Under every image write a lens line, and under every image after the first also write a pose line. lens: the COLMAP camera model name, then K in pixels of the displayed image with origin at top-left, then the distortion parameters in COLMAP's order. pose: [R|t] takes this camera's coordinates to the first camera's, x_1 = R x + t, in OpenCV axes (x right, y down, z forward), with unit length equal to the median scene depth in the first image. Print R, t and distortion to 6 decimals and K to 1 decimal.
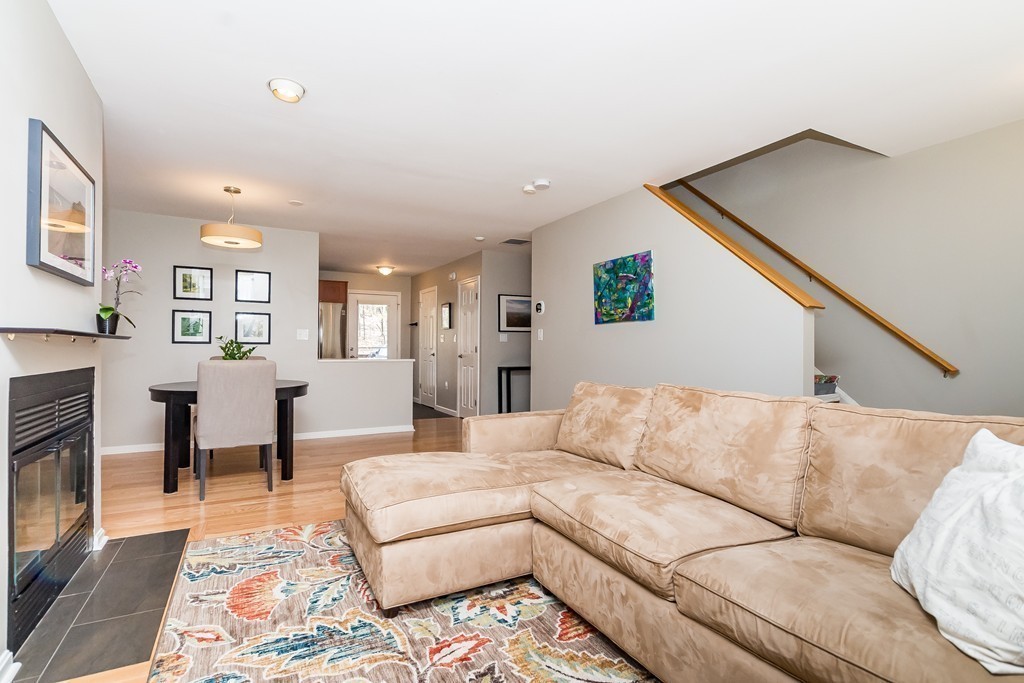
lens RADIAL K [[500.5, 0, 512.0], [0, 500.5, 341.5], [0, 0, 1]] dist [0.000091, -0.000014]
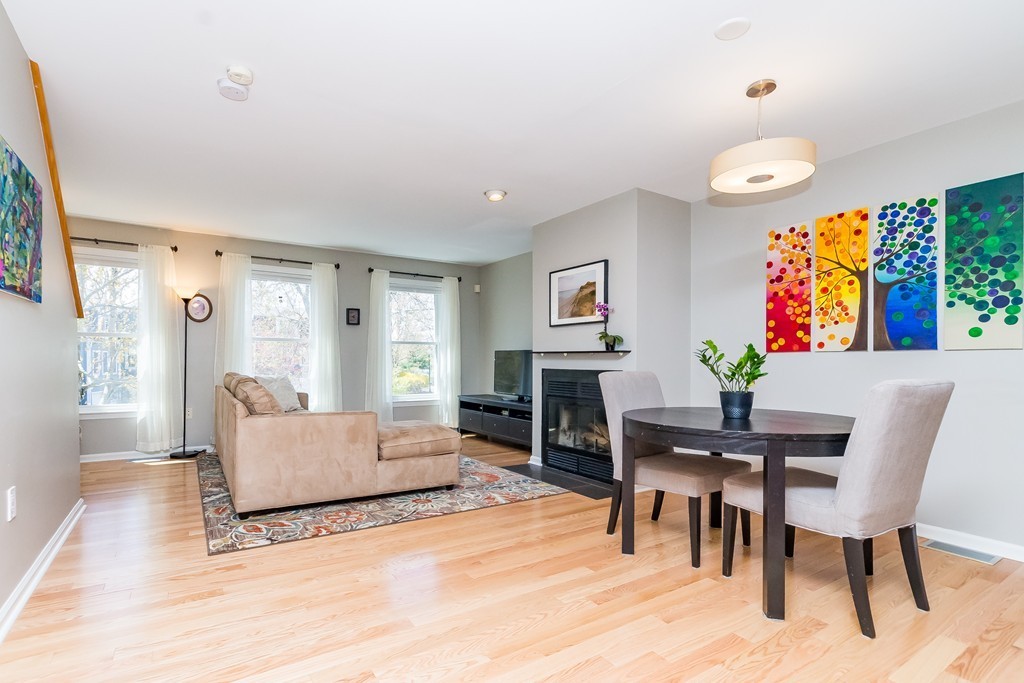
lens RADIAL K [[503.6, 0, 512.2], [0, 503.6, 369.0], [0, 0, 1]] dist [-0.000611, 0.000267]
pose [[-0.996229, -0.002288, -0.086730, -0.369450], [-0.002744, 0.999983, 0.005133, 0.037456], [0.086717, 0.005351, -0.996219, 2.620610]]
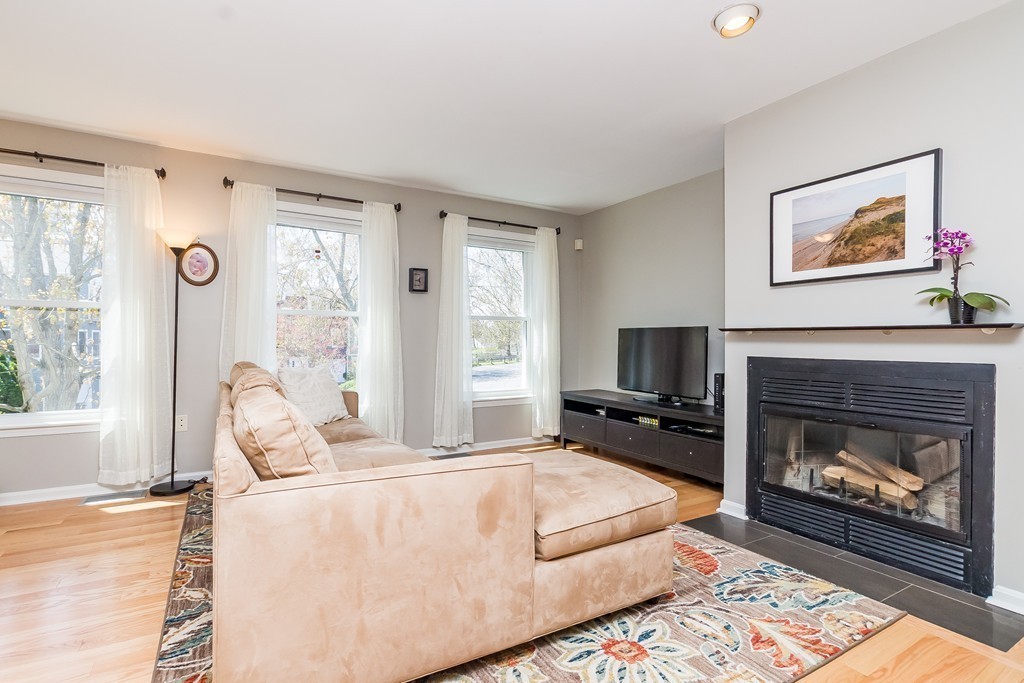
lens RADIAL K [[500.5, 0, 512.0], [0, 500.5, 341.5], [0, 0, 1]] dist [0.000091, -0.000014]
pose [[-0.999274, -0.003534, -0.037940, -0.058237], [-0.003083, 0.999924, -0.011946, 0.025491], [0.037979, -0.011820, -0.999209, 1.809040]]
